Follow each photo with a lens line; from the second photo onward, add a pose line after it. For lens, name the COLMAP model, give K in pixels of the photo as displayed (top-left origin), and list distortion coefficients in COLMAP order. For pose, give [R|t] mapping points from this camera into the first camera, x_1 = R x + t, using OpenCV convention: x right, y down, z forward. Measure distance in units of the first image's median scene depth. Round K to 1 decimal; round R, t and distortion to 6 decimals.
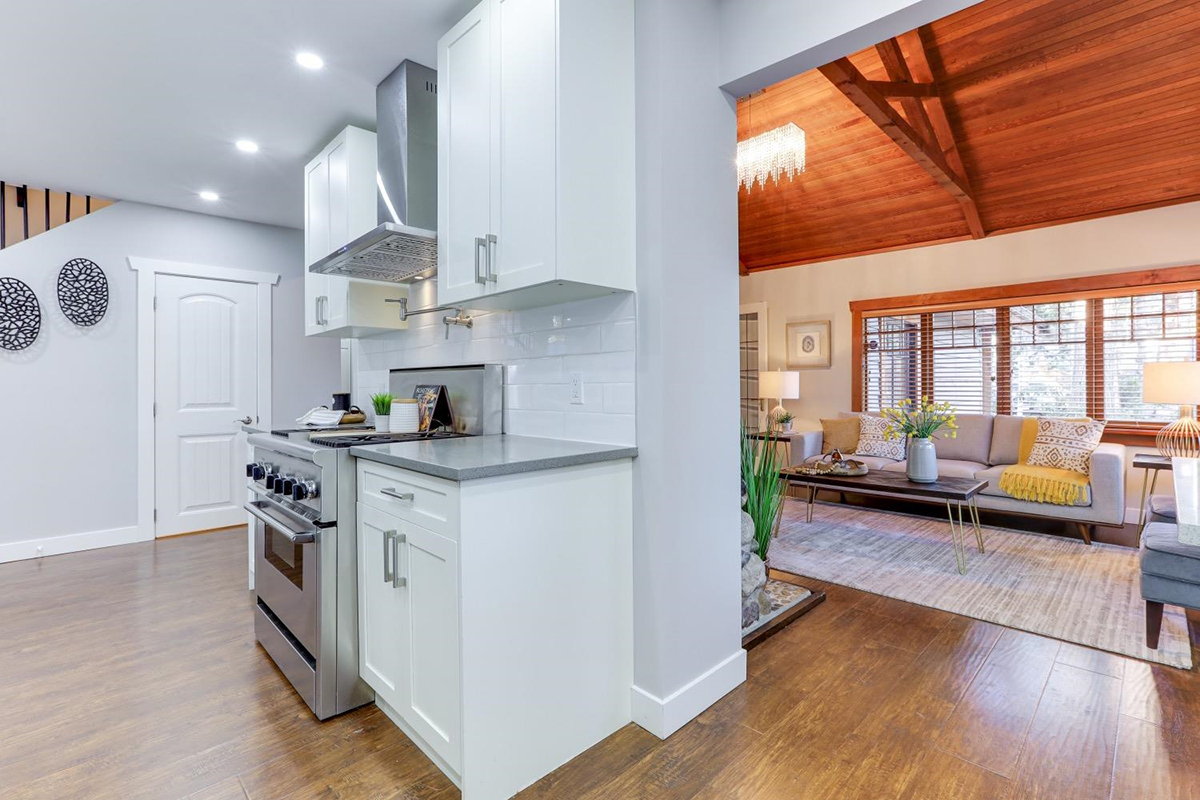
lens RADIAL K [[543.9, 0, 605.7], [0, 543.9, 383.5], [0, 0, 1]] dist [-0.000161, 0.001489]
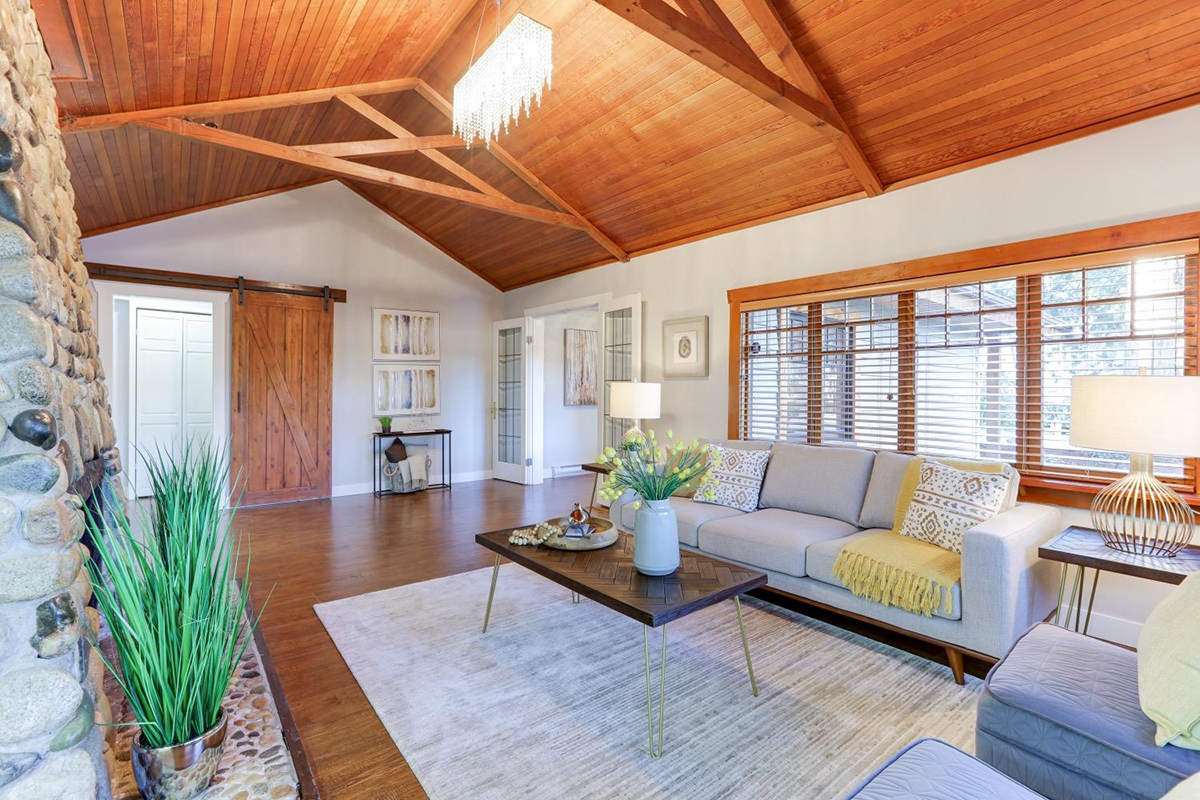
lens RADIAL K [[539.1, 0, 602.9], [0, 539.1, 386.1], [0, 0, 1]] dist [-0.000042, 0.000724]
pose [[0.994643, 0.009994, -0.102889, 0.458471], [-0.010455, 0.999938, -0.003945, -0.017210], [0.102844, 0.004999, 0.994685, 0.310244]]
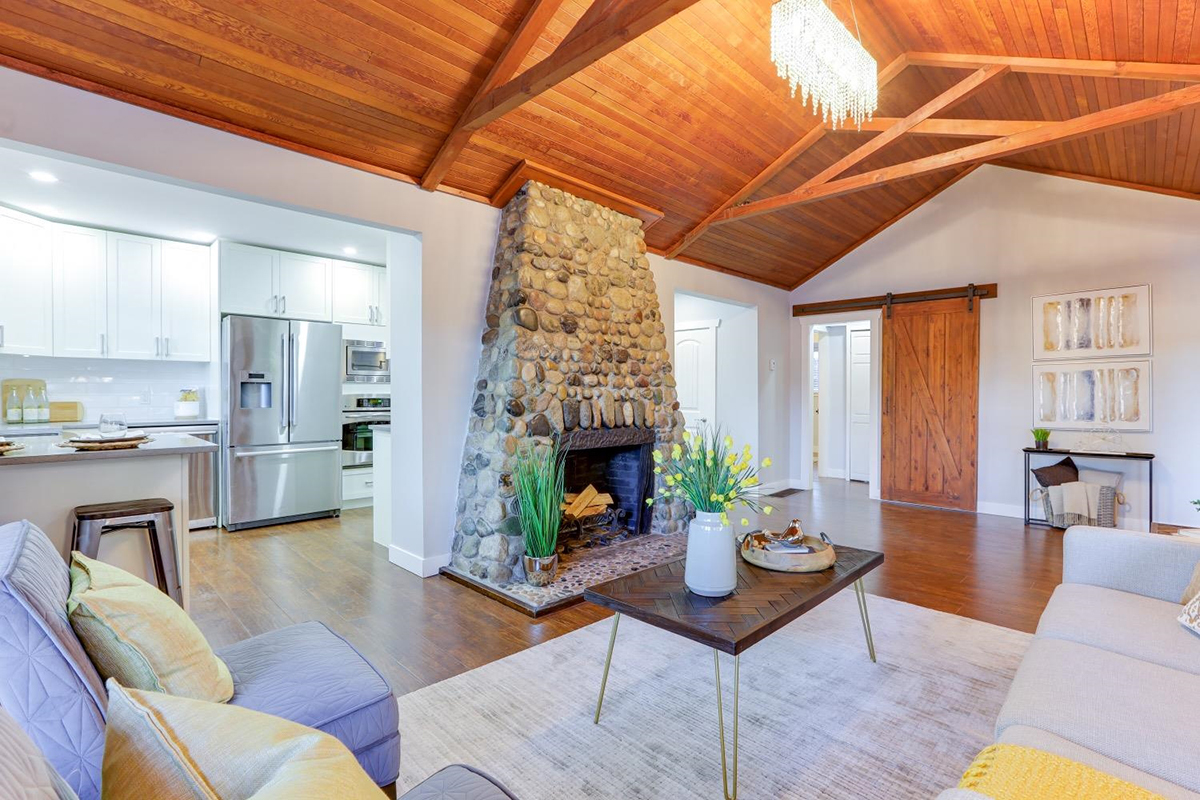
lens RADIAL K [[547.9, 0, 597.1], [0, 547.9, 395.1], [0, 0, 1]] dist [-0.002141, -0.000284]
pose [[0.016296, 0.013533, -0.999776, 0.868003], [-0.004969, 0.999897, 0.013453, -0.019776], [0.999855, 0.004749, 0.016361, 0.671858]]
